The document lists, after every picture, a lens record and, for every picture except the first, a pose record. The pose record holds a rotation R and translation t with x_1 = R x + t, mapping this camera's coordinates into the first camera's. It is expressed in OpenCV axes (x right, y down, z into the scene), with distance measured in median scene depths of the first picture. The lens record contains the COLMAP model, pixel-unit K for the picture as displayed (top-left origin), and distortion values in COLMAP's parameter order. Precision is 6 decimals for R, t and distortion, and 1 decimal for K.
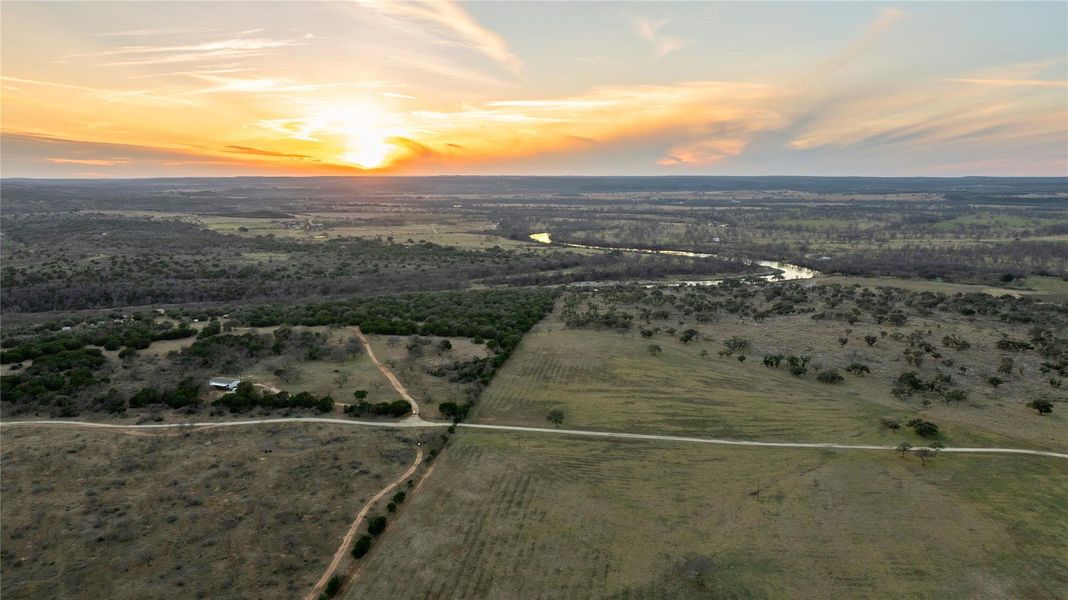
lens RADIAL K [[745.6, 0, 538.6], [0, 745.6, 304.1], [0, 0, 1]] dist [-0.025969, 0.020787]
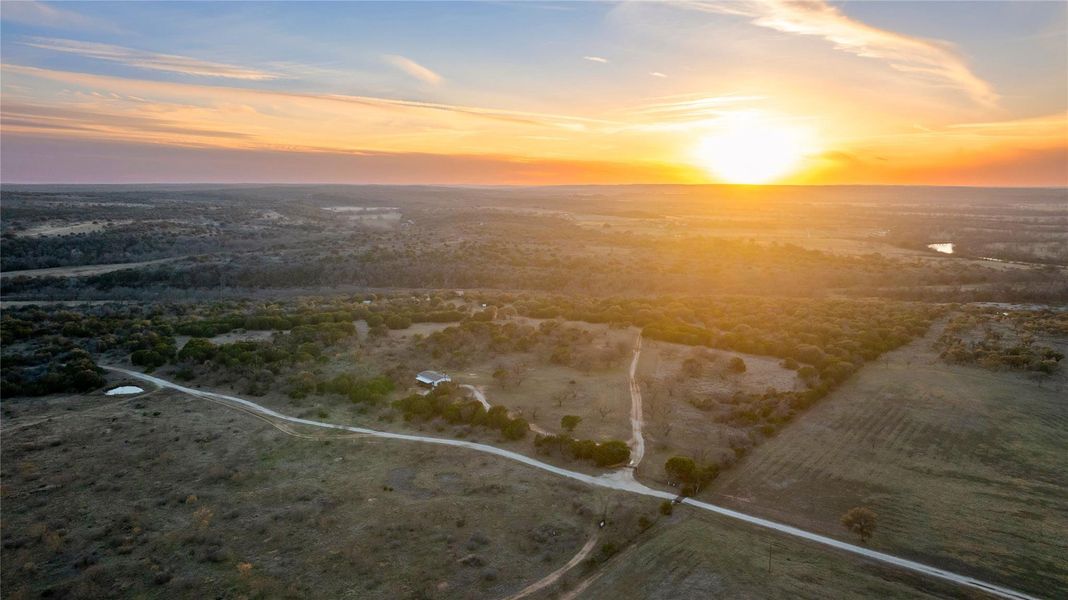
lens RADIAL K [[745.6, 0, 539.6], [0, 745.6, 293.2], [0, 0, 1]] dist [-0.025969, 0.020787]
pose [[0.873438, 0.074602, -0.481187, 0.036506], [-0.087200, 0.996183, -0.003839, 0.004635], [0.479064, 0.045313, 0.876609, 0.228727]]
